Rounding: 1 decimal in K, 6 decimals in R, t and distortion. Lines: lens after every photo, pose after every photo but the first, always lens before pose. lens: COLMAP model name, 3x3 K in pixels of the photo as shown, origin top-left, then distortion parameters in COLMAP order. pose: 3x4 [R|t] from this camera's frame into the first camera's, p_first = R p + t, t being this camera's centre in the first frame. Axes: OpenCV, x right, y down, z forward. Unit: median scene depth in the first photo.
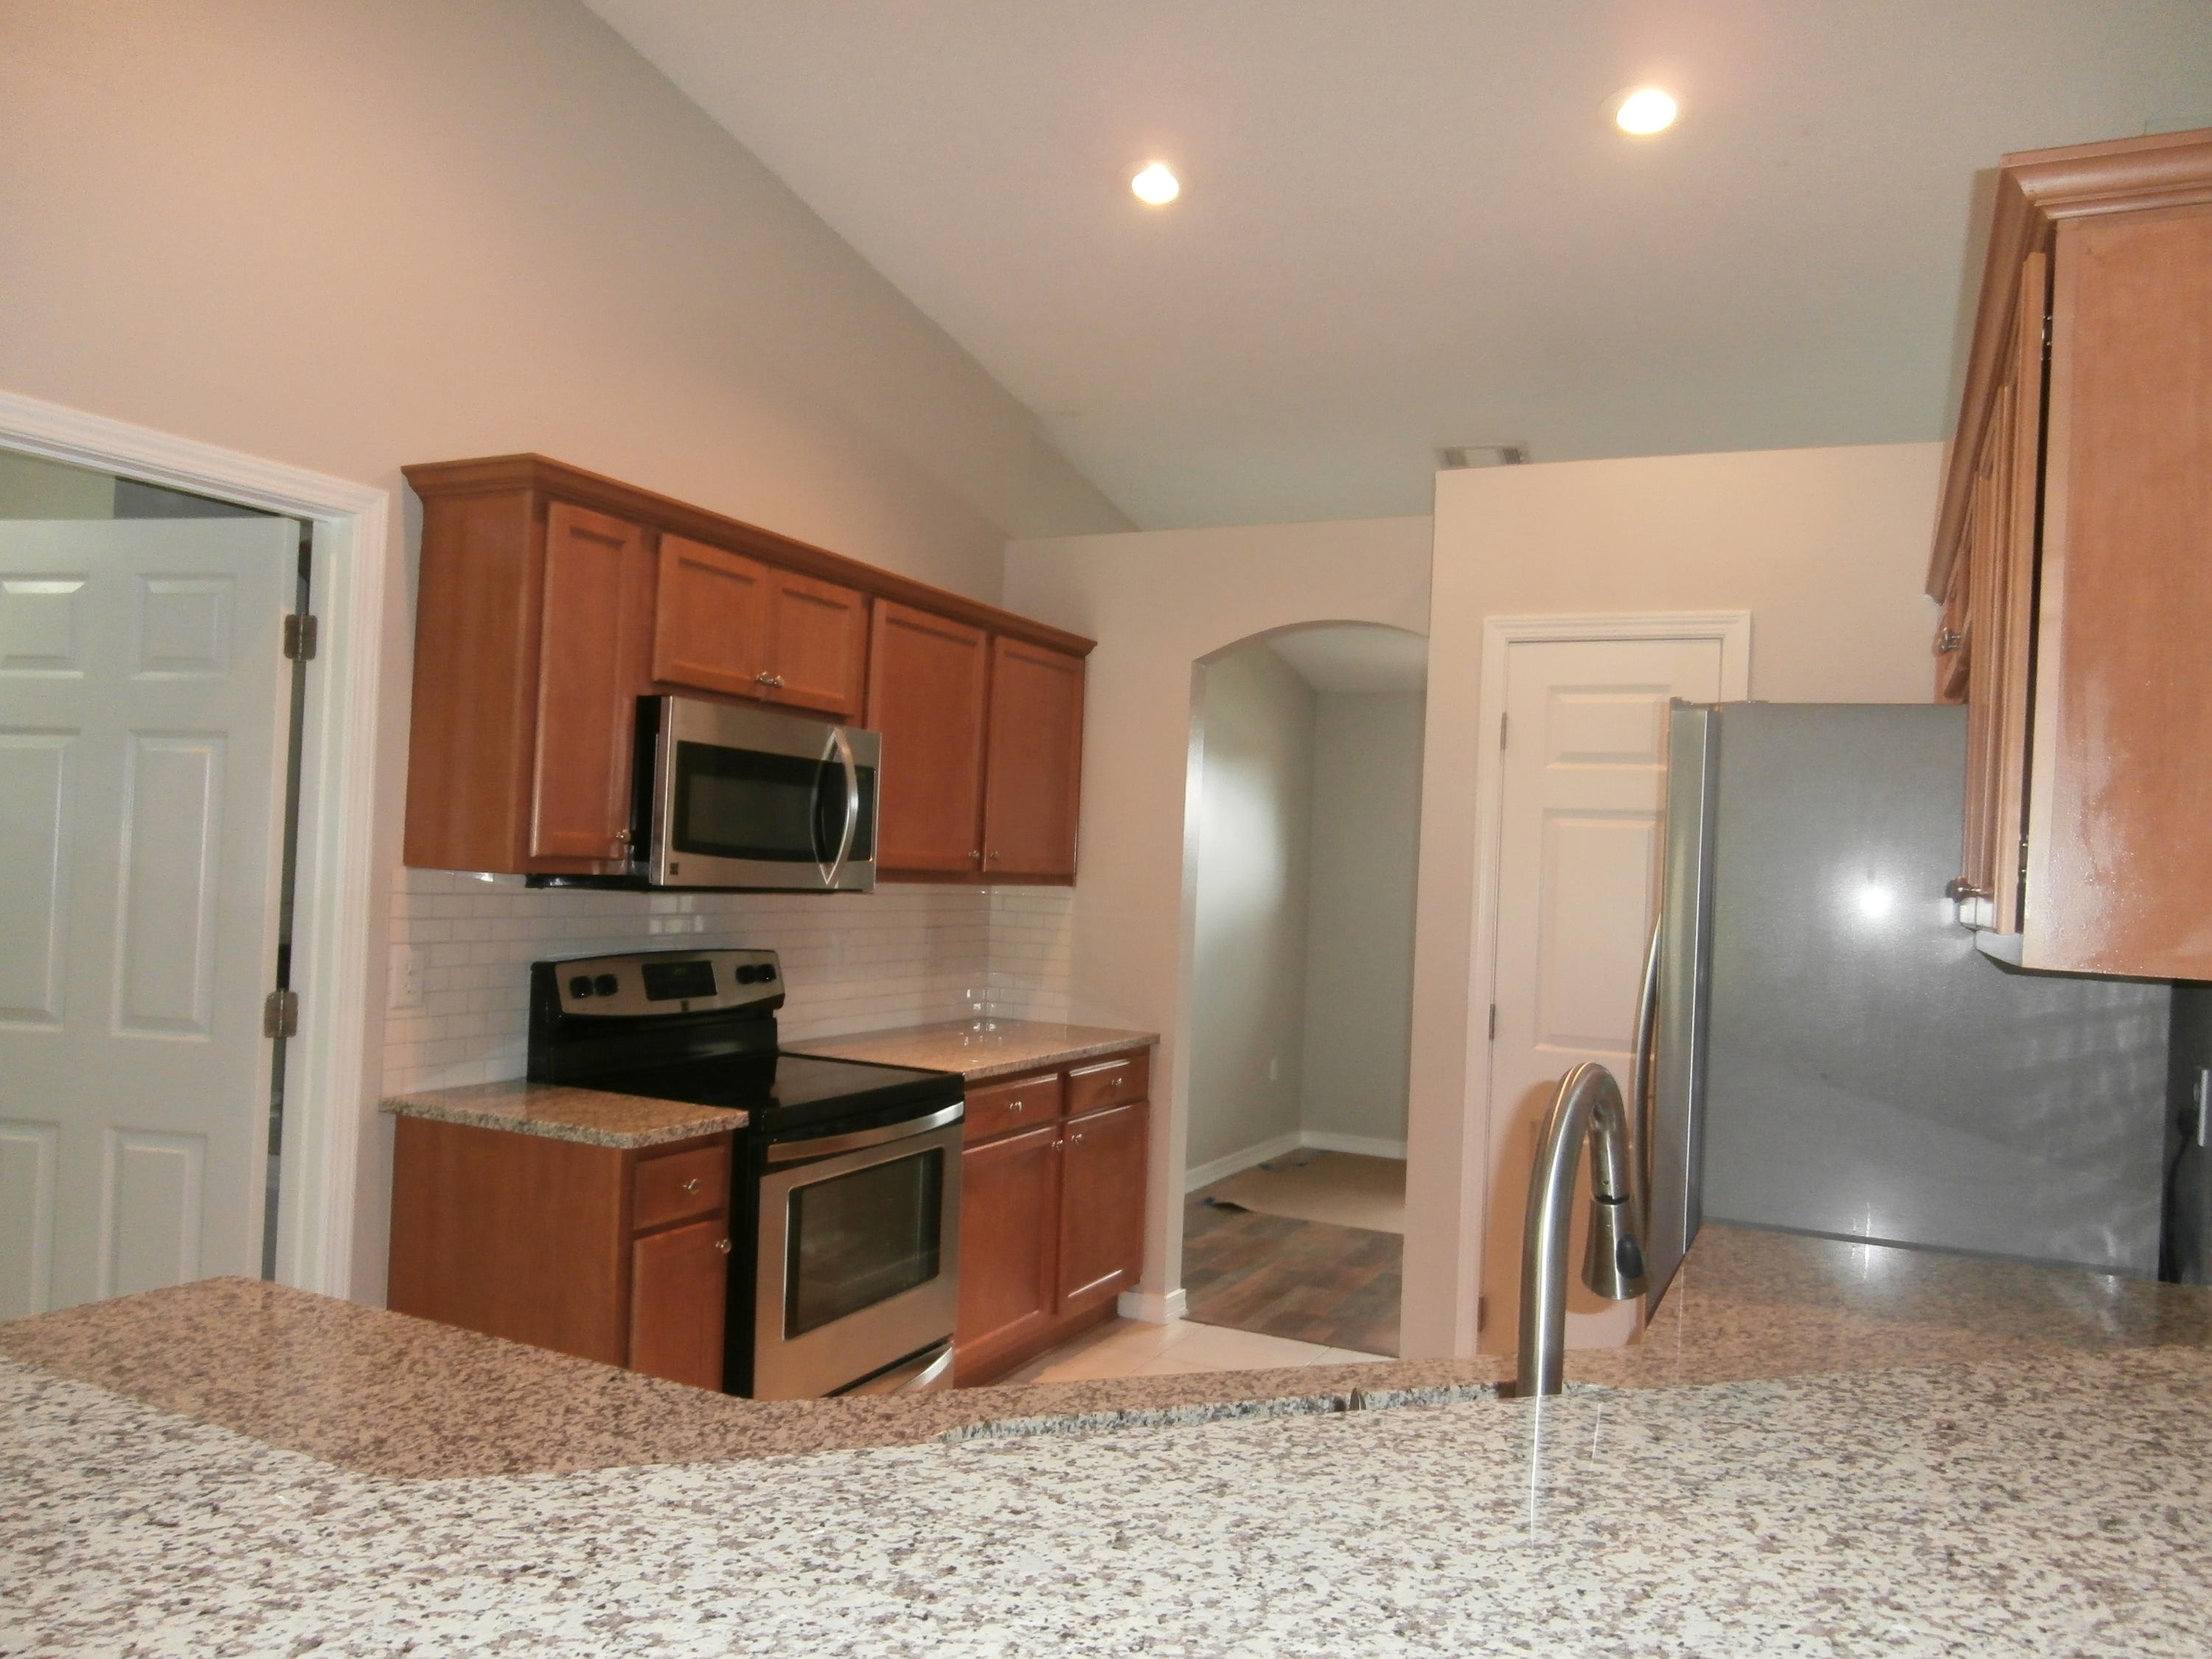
lens RADIAL K [[1559.3, 0, 1095.1], [0, 1559.3, 831.3], [0, 0, 1]] dist [-0.026396, 0.004086]
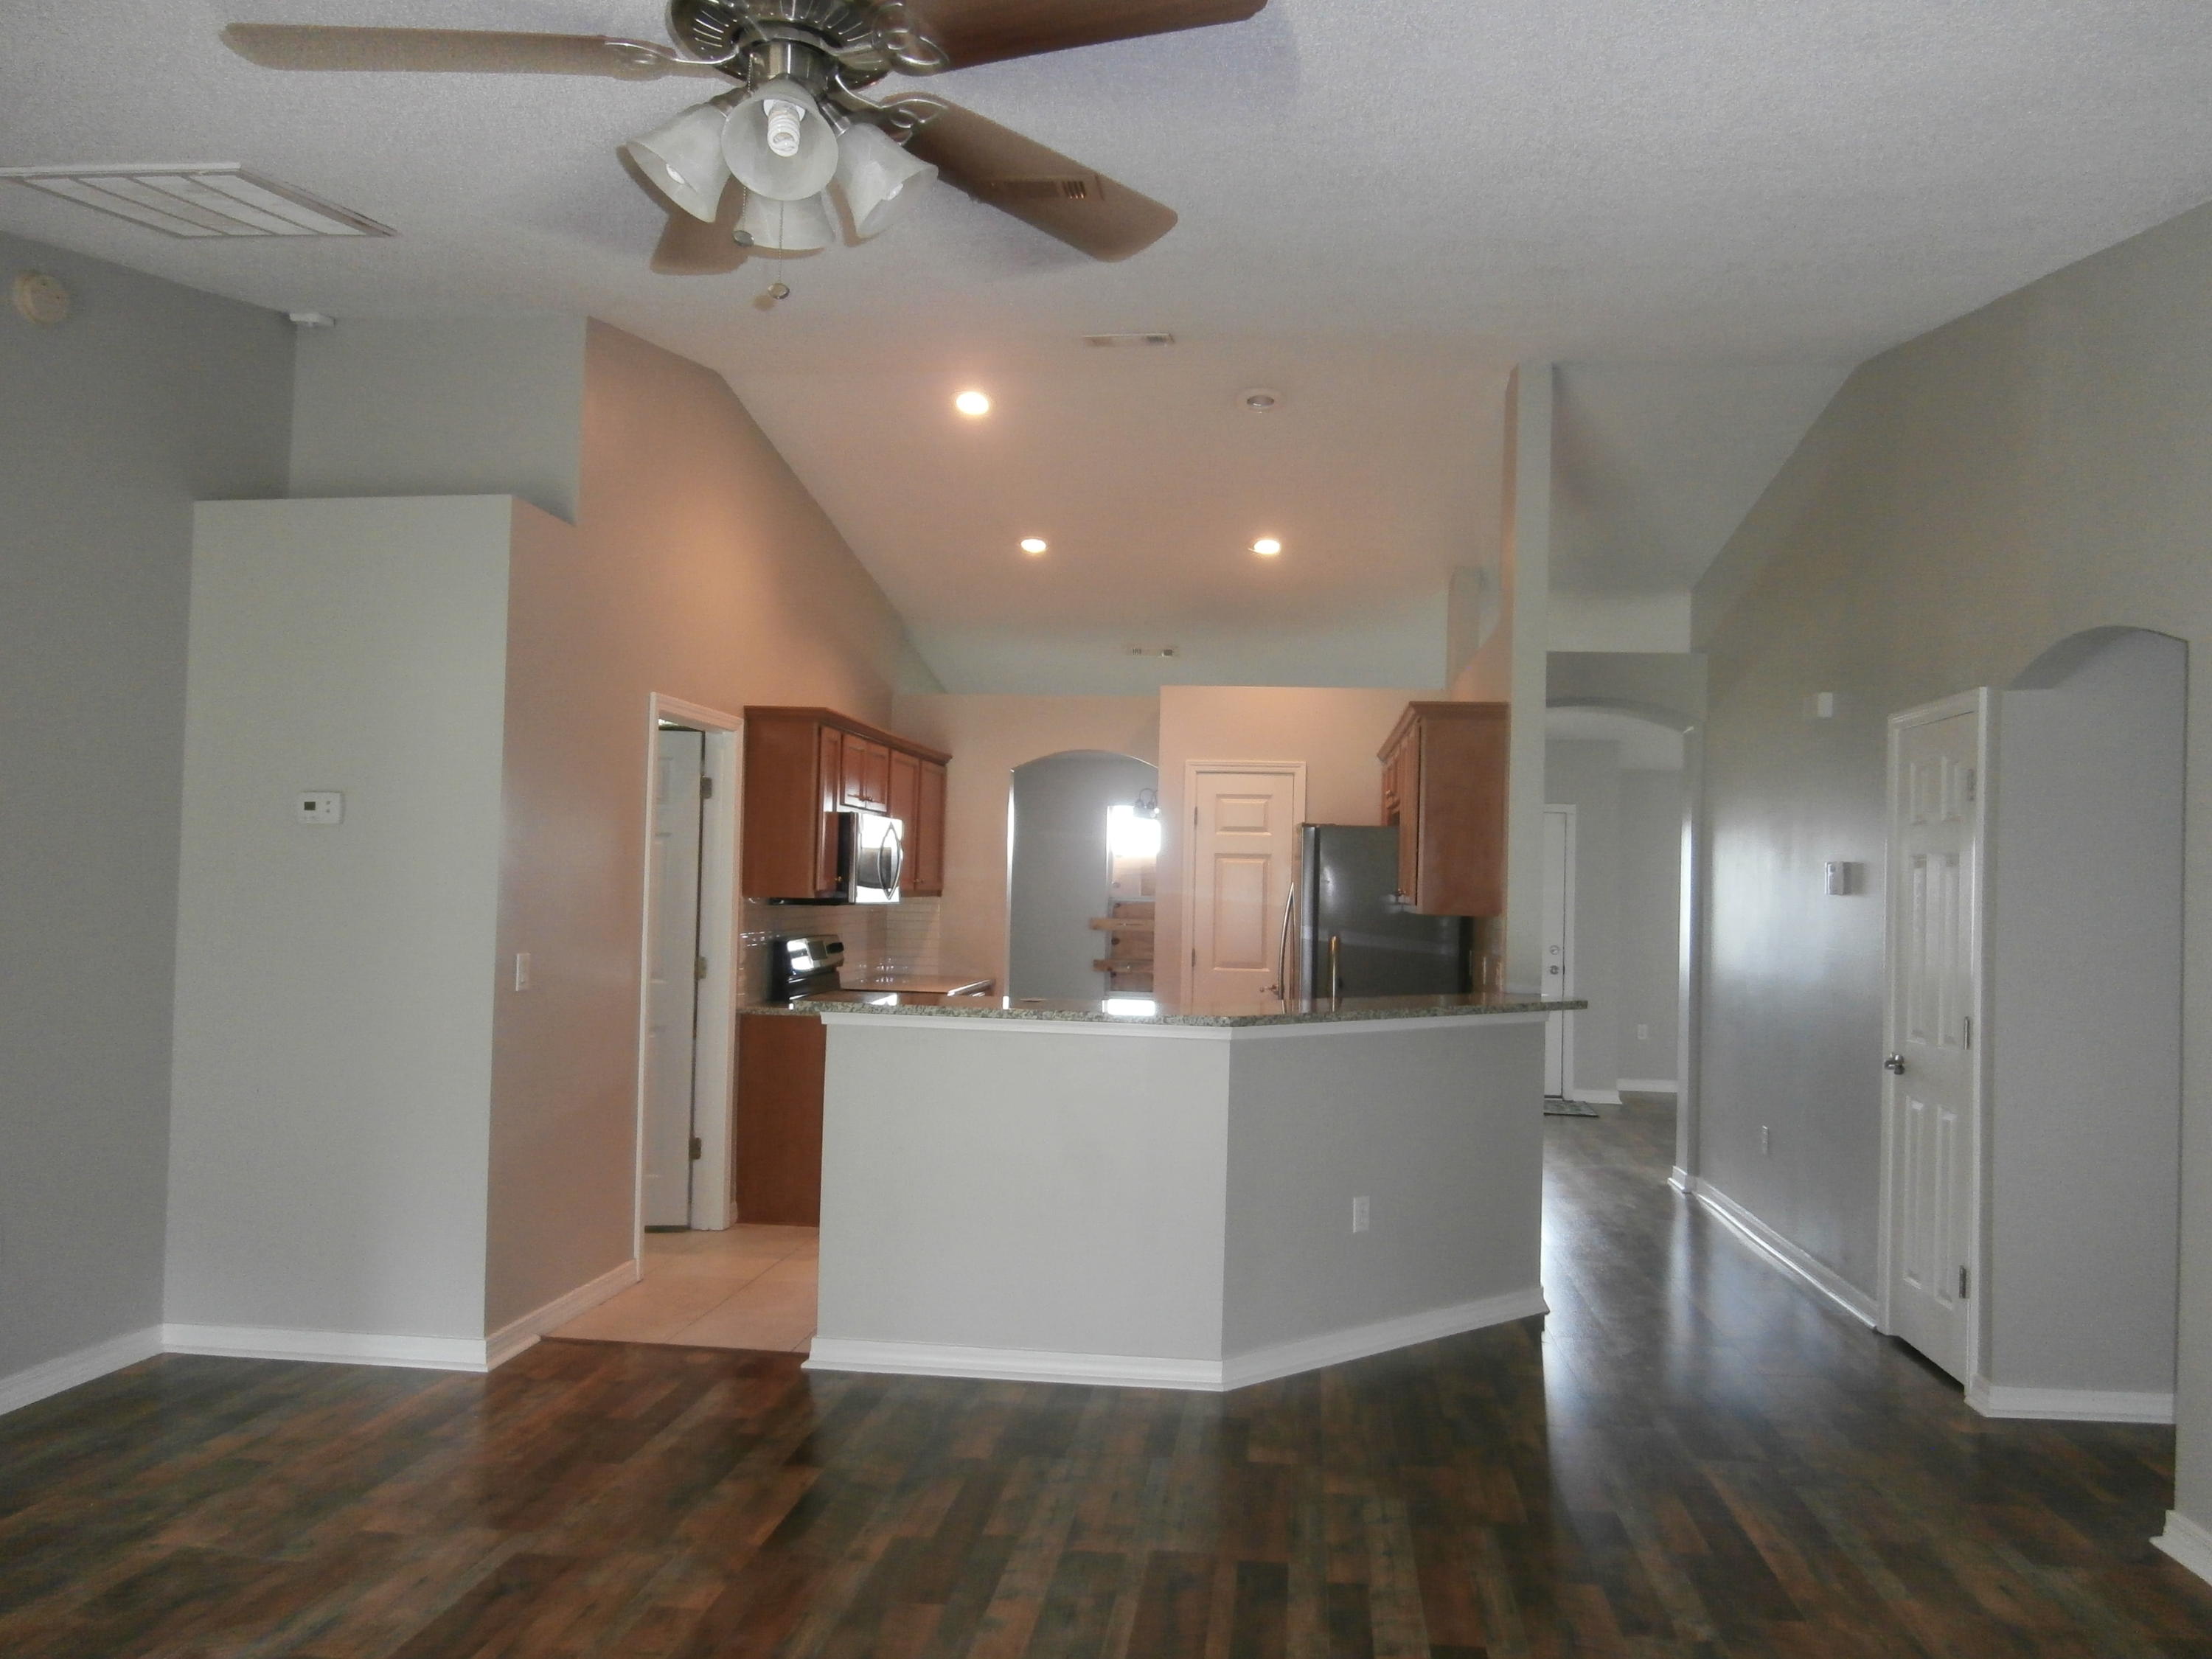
lens RADIAL K [[1559.3, 0, 1116.9], [0, 1559.3, 831.7], [0, 0, 1]] dist [-0.026396, 0.004086]
pose [[0.939960, -0.013122, 0.341032, -0.553822], [0.015365, 0.999874, -0.003876, -0.038582], [-0.340938, 0.008883, 0.940044, -0.930068]]
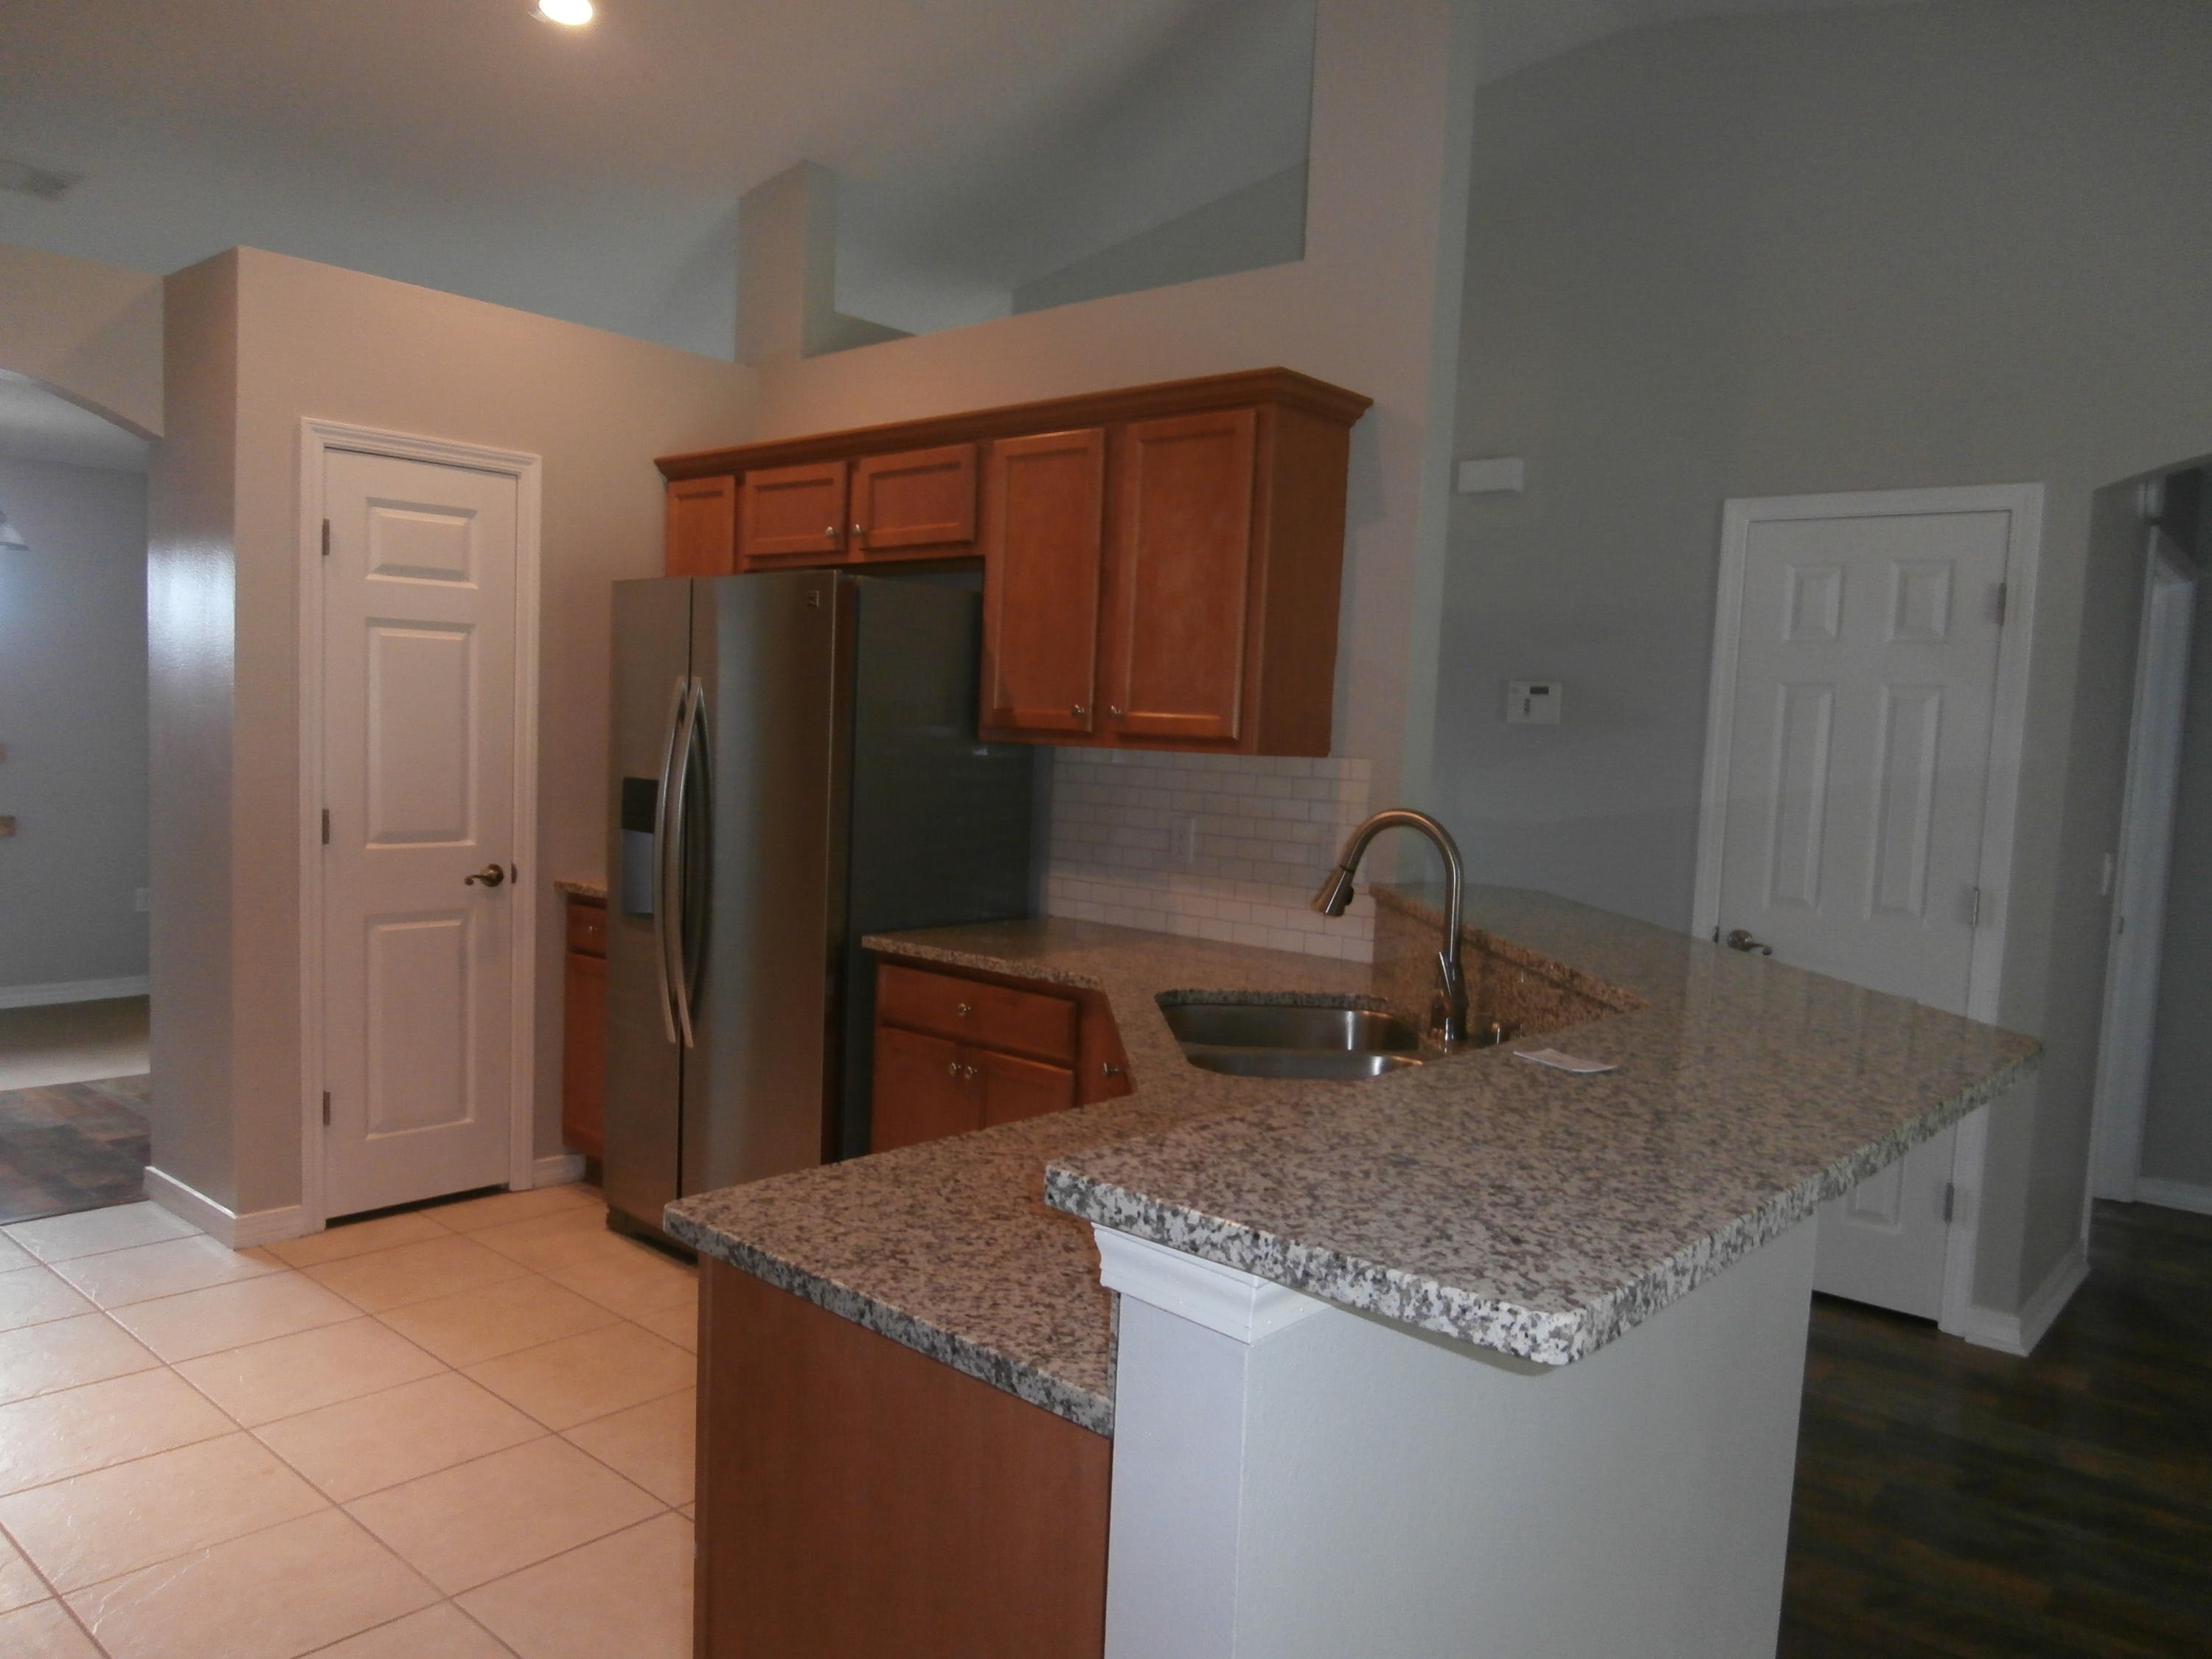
lens RADIAL K [[1559.3, 0, 1119.5], [0, 1559.3, 839.5], [0, 0, 1]] dist [-0.026396, 0.004086]
pose [[0.248346, -0.109753, 0.962434, -0.609116], [-0.045639, 0.991131, 0.124802, -0.019983], [-0.967596, -0.074918, 0.241135, 0.255250]]
